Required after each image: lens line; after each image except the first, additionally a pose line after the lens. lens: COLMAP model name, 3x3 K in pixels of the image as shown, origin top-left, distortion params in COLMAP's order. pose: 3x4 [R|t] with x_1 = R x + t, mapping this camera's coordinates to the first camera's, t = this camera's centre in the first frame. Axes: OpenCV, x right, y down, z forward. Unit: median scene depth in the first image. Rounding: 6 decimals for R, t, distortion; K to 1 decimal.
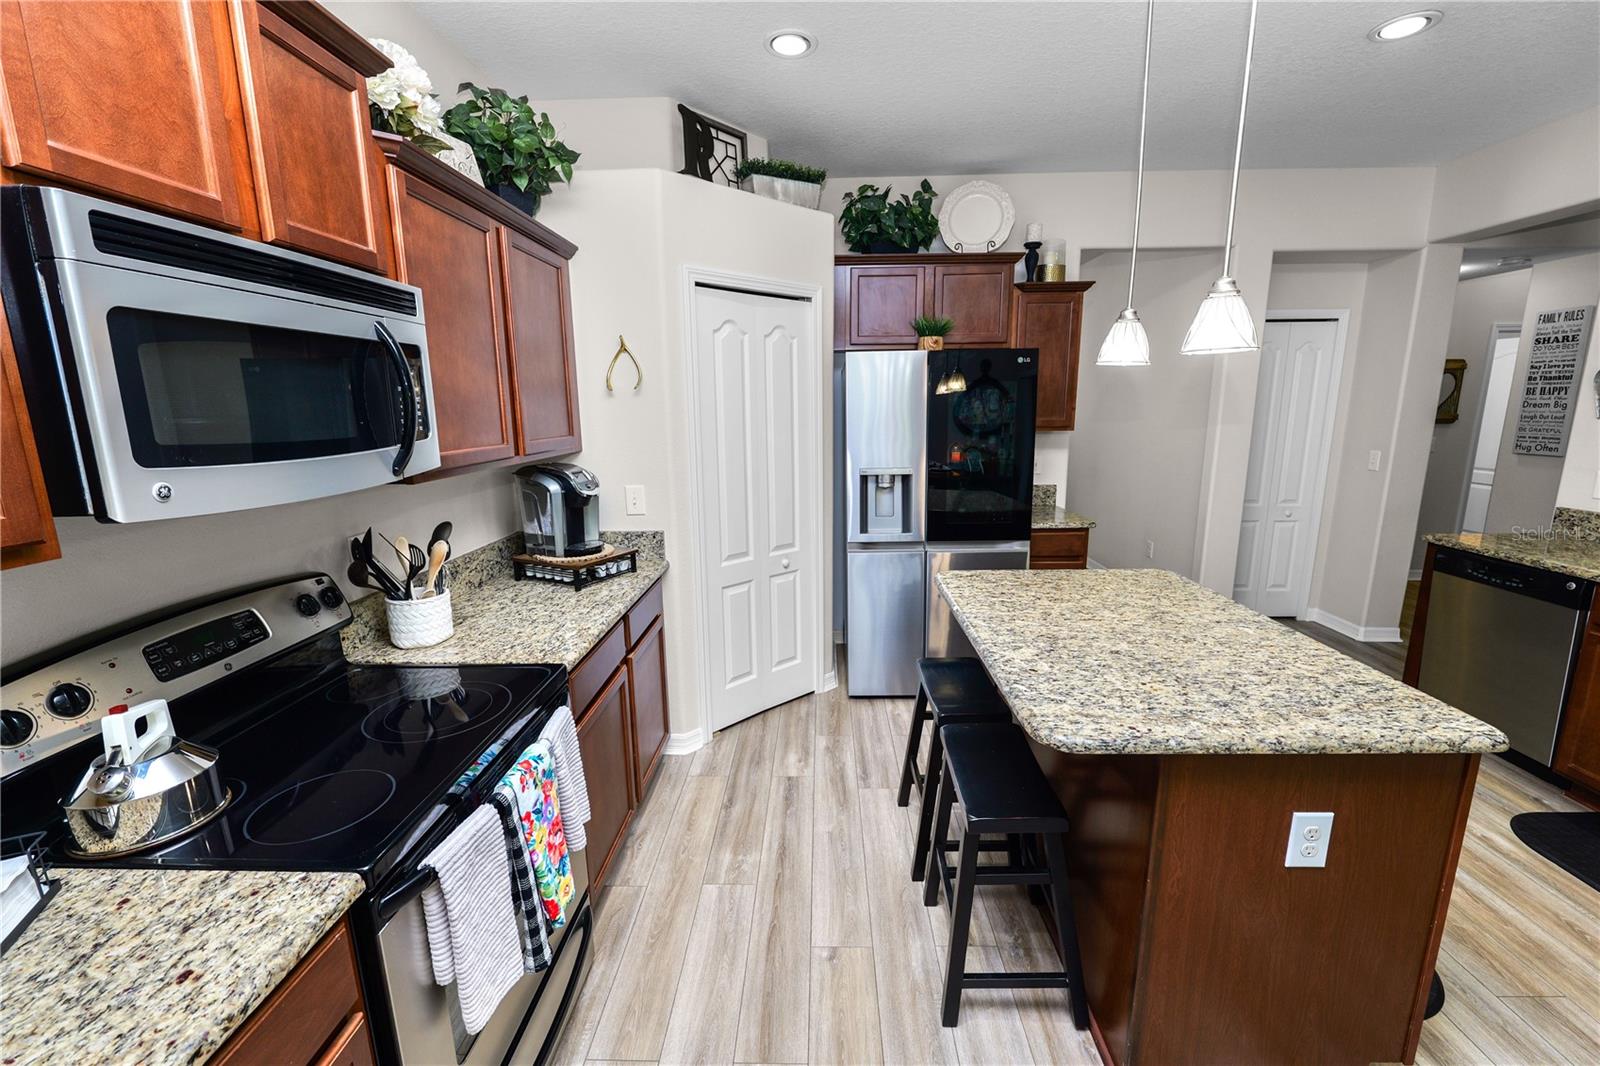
lens RADIAL K [[651.7, 0, 801.8], [0, 651.7, 532.2], [0, 0, 1]] dist [-0.013559, 0.001172]
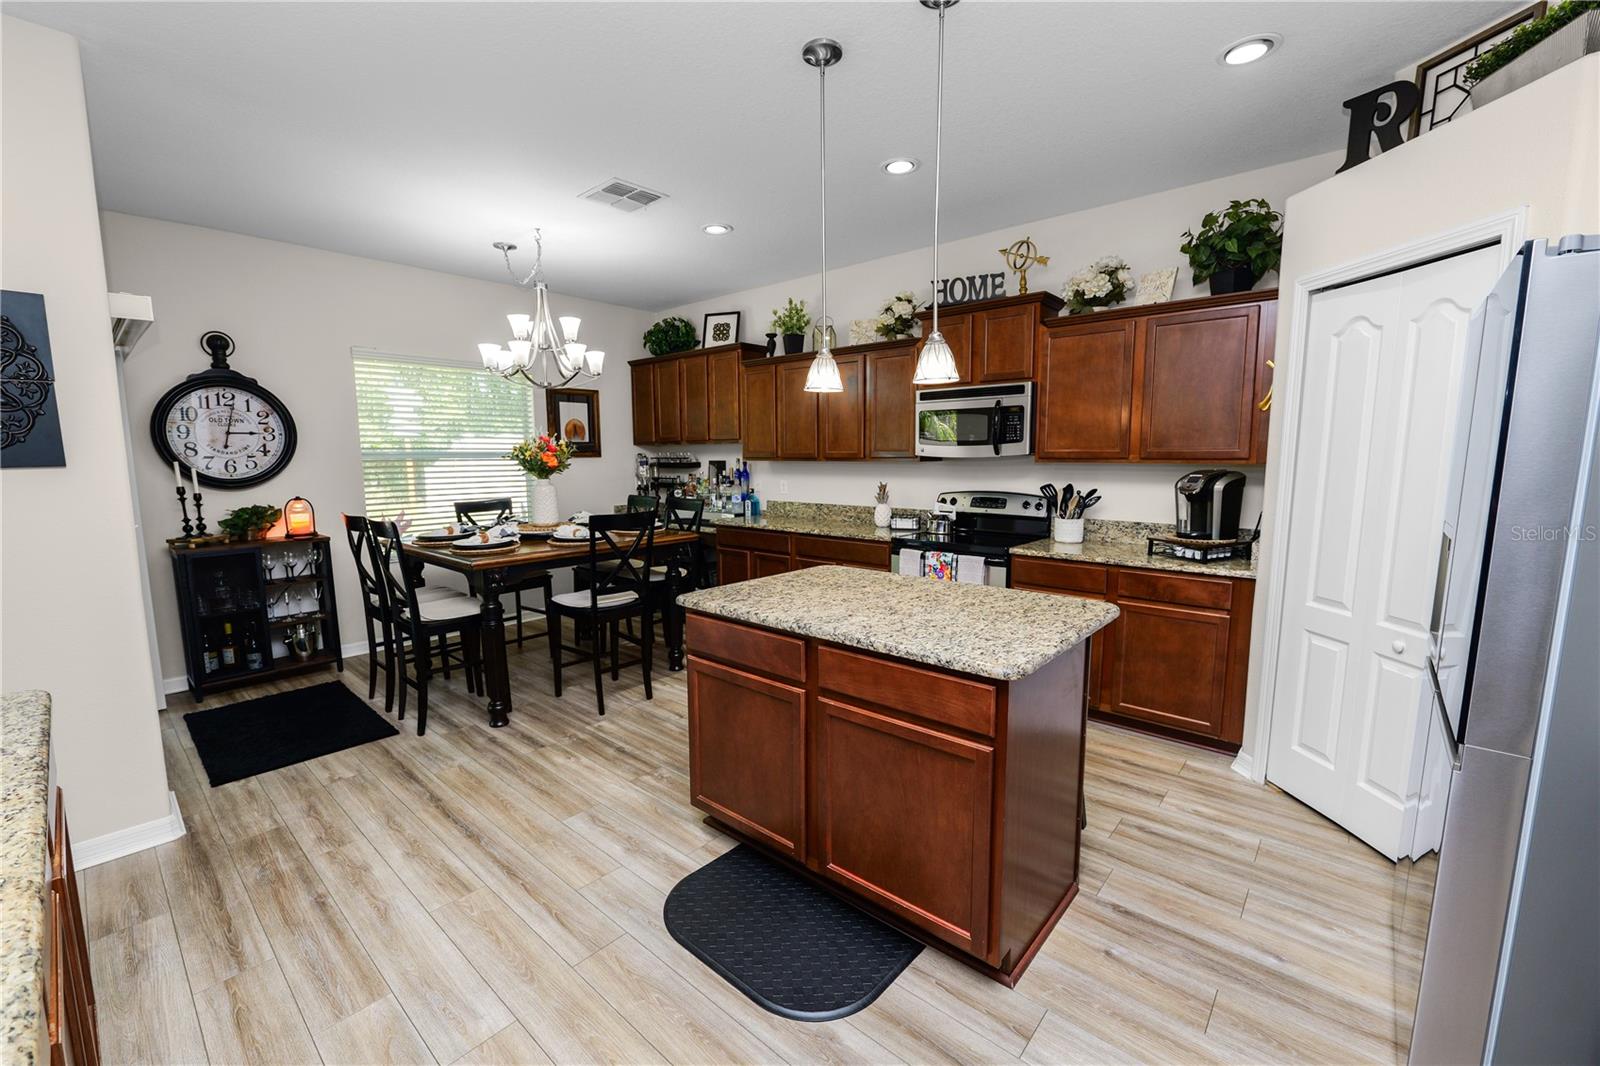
lens RADIAL K [[651.7, 0, 798.8], [0, 651.7, 532.7], [0, 0, 1]] dist [-0.013559, 0.001172]
pose [[-0.636107, 0.108943, -0.763871, 1.134723], [-0.138248, 0.957871, 0.251736, -0.193517], [0.759115, 0.265735, -0.594248, 1.156282]]
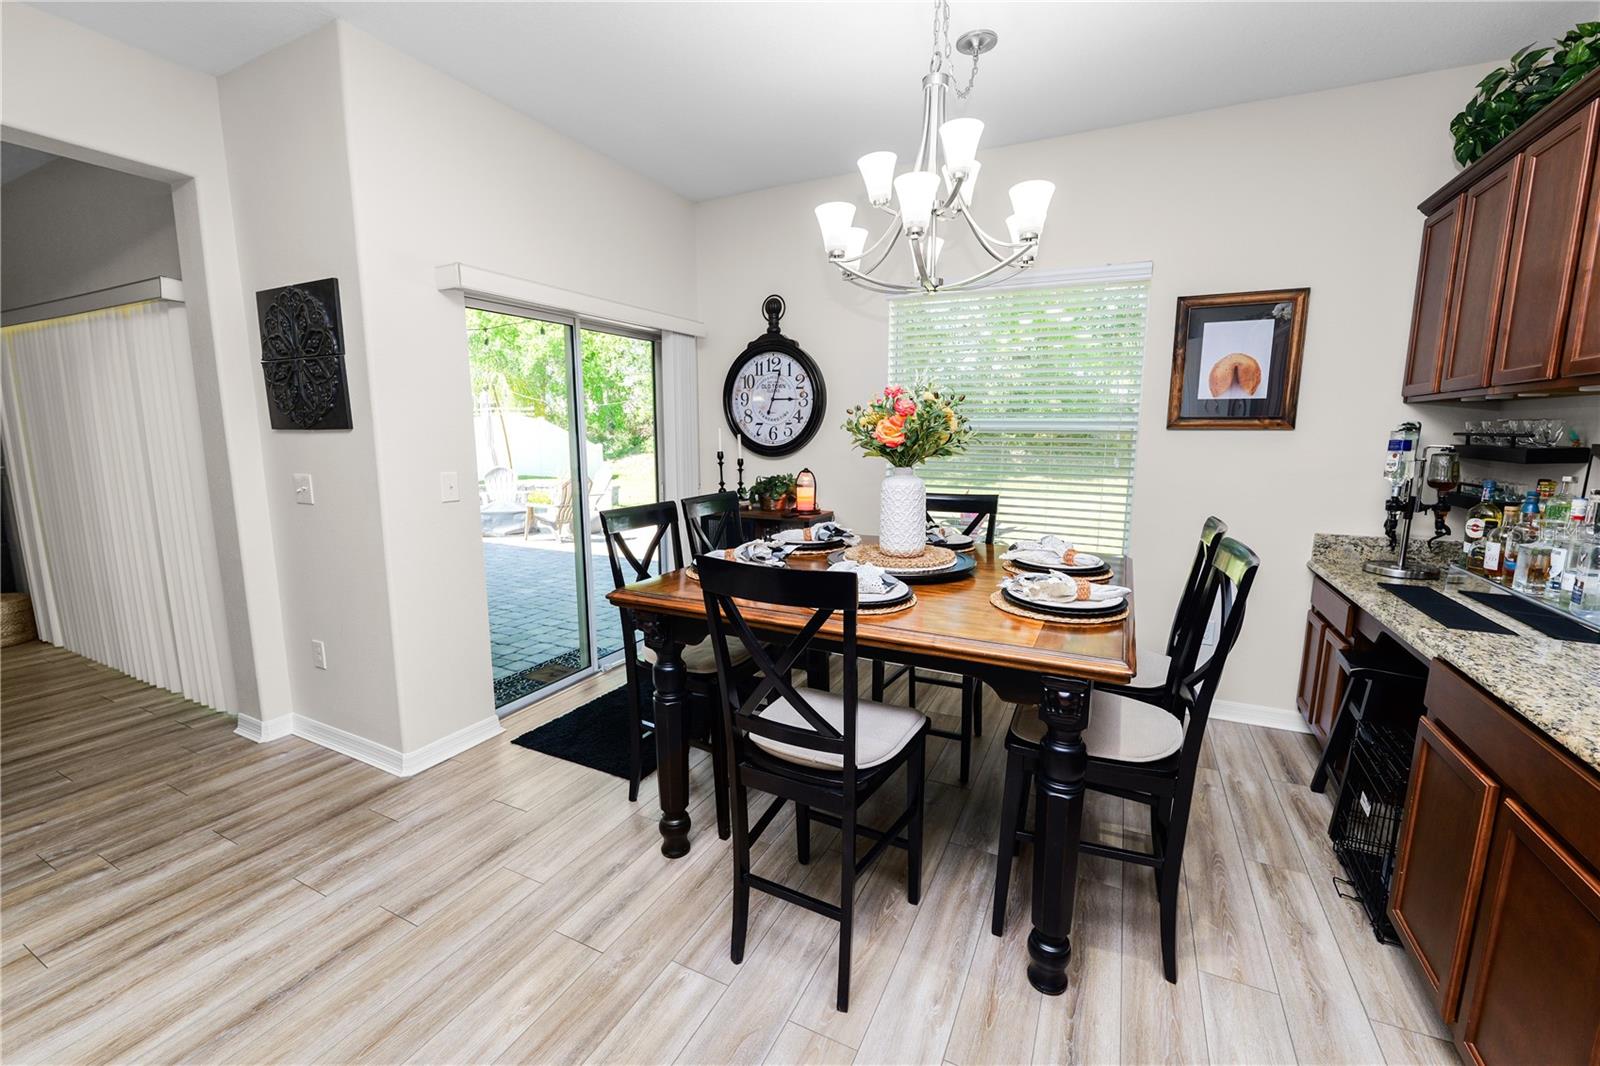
lens RADIAL K [[651.7, 0, 801.5], [0, 651.7, 530.3], [0, 0, 1]] dist [-0.013559, 0.001172]
pose [[-0.908756, -0.054270, 0.413785, 0.036524], [0.091347, 0.941598, 0.324114, -0.037852], [-0.407209, 0.332338, -0.850725, 0.489121]]
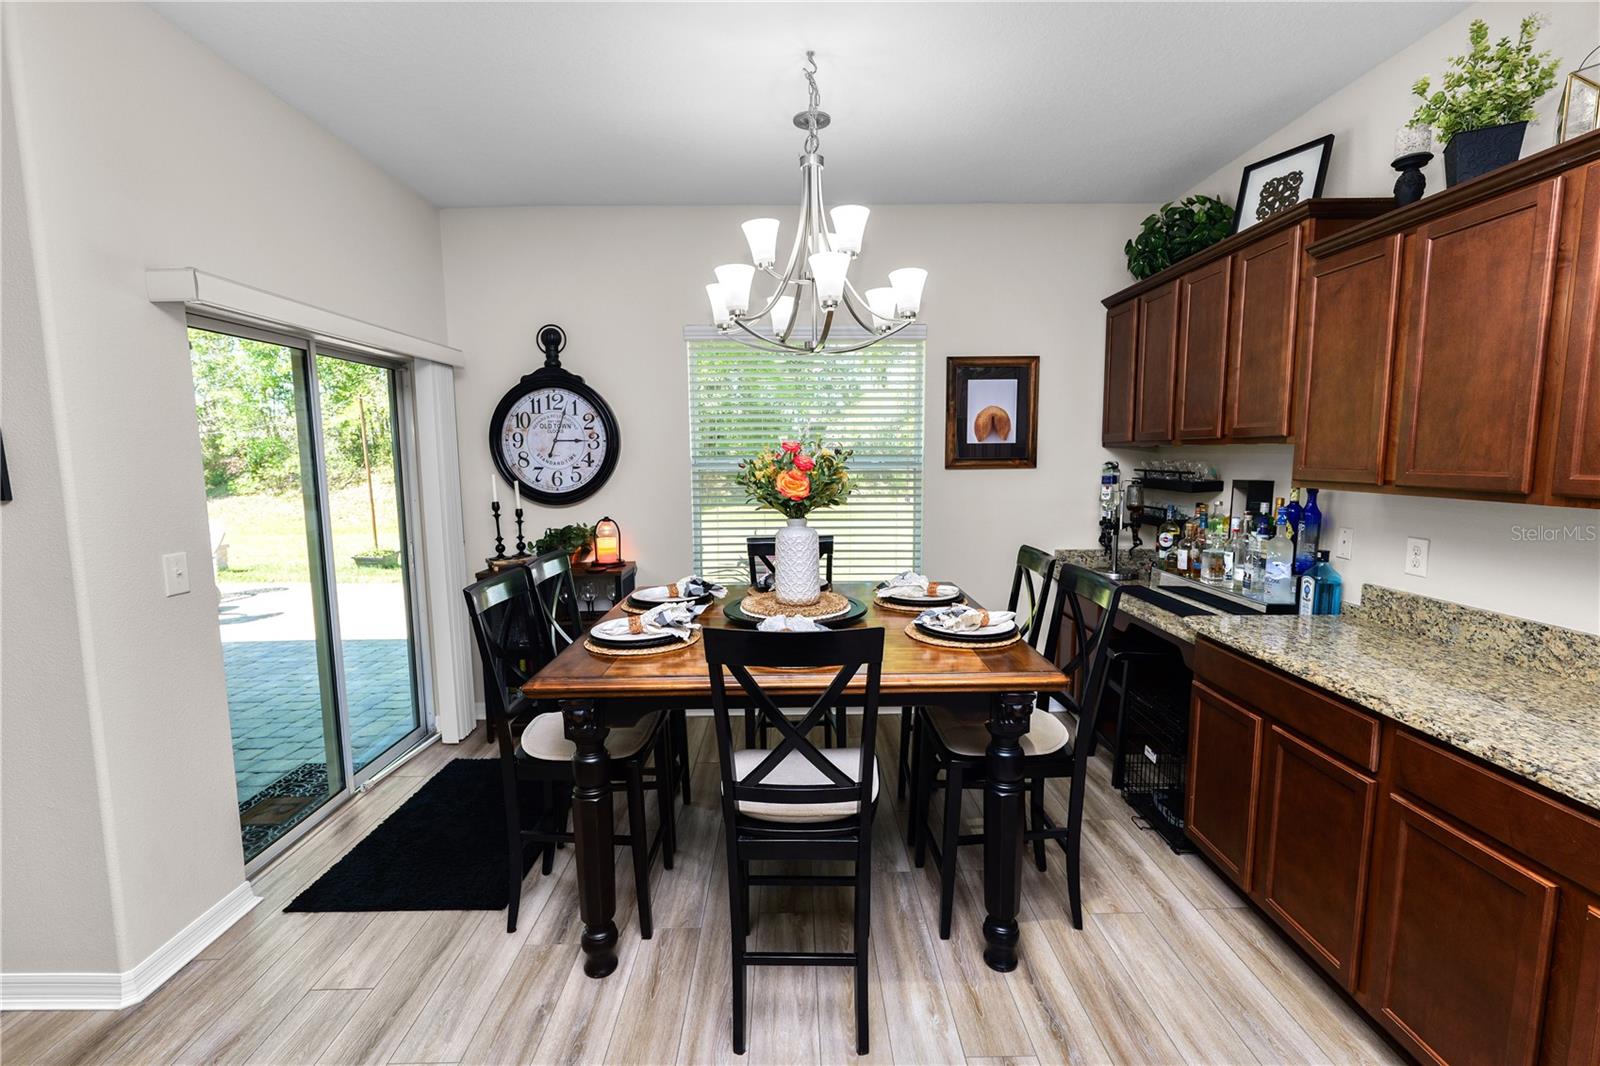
lens RADIAL K [[706.9, 0, 801.7], [0, 706.9, 533.9], [0, 0, 1]] dist [-0.002996, 0.000294]
pose [[-0.998846, 0.026139, -0.040293, 0.312248], [0.012429, 0.951027, 0.308859, -0.104645], [0.046393, 0.308002, -0.950254, 0.601112]]
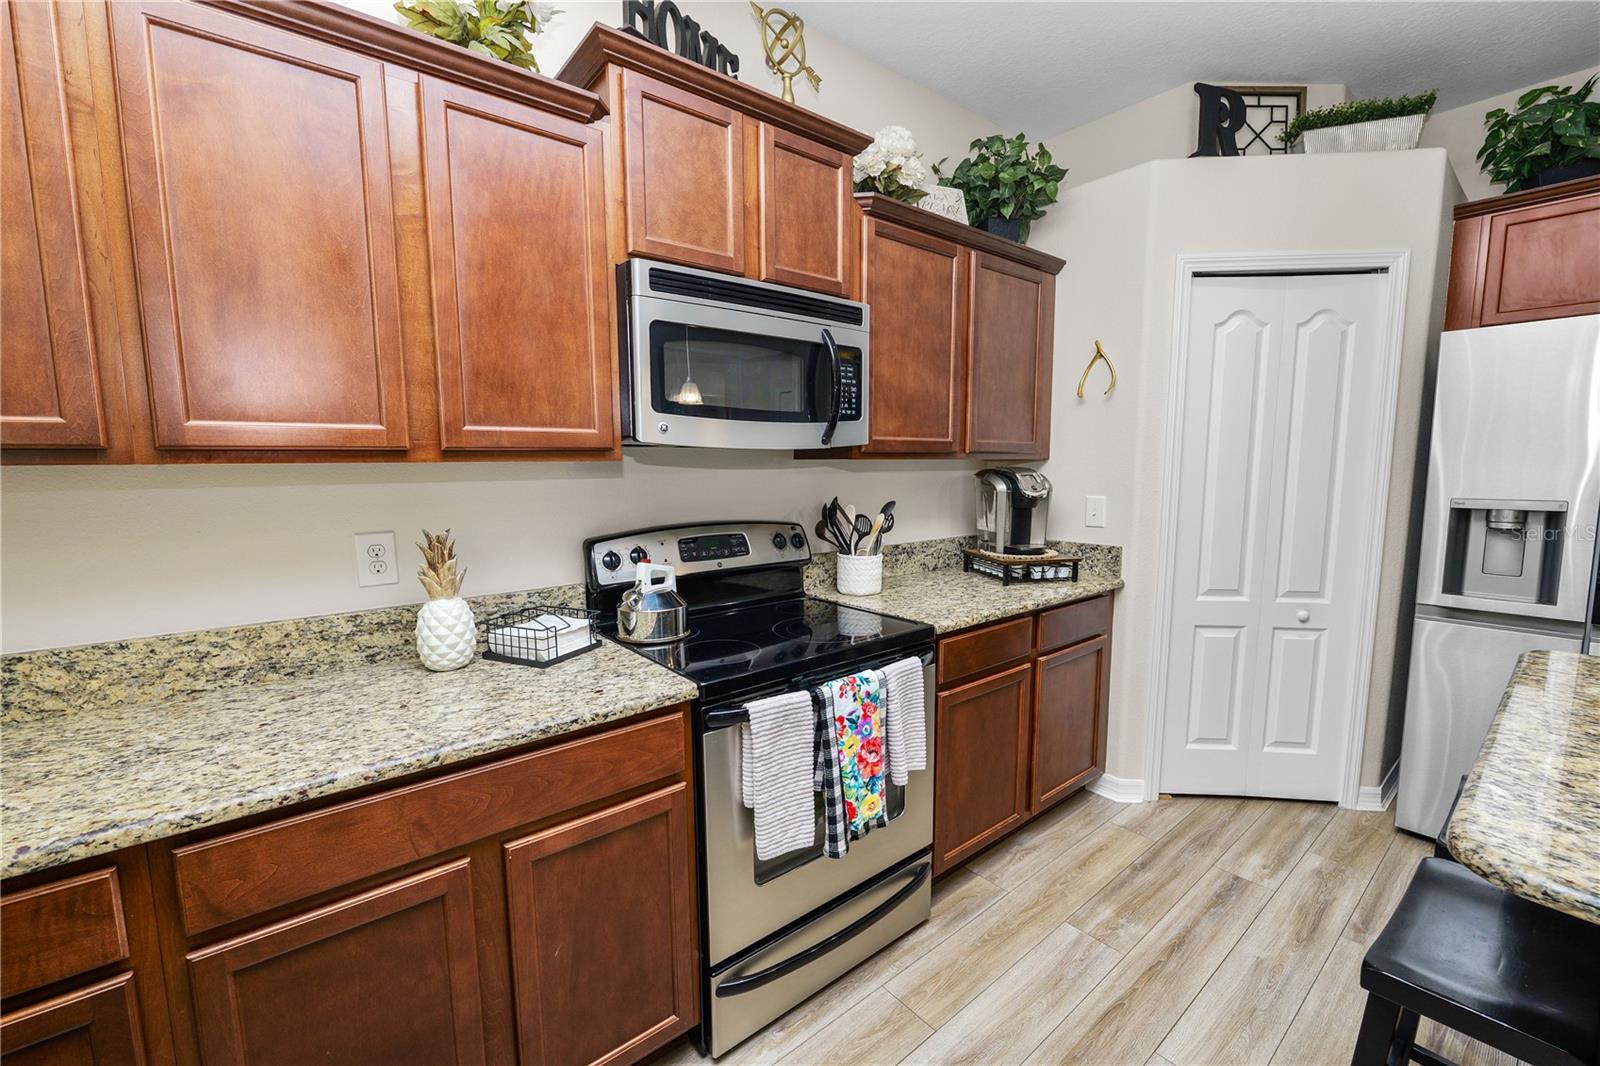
lens RADIAL K [[651.7, 0, 799.6], [0, 651.7, 536.4], [0, 0, 1]] dist [-0.013559, 0.001172]
pose [[0.650666, 0.095016, -0.753396, 0.200072], [-0.150680, 0.988568, -0.005458, 0.062835], [0.744264, 0.117073, 0.657545, 0.060816]]
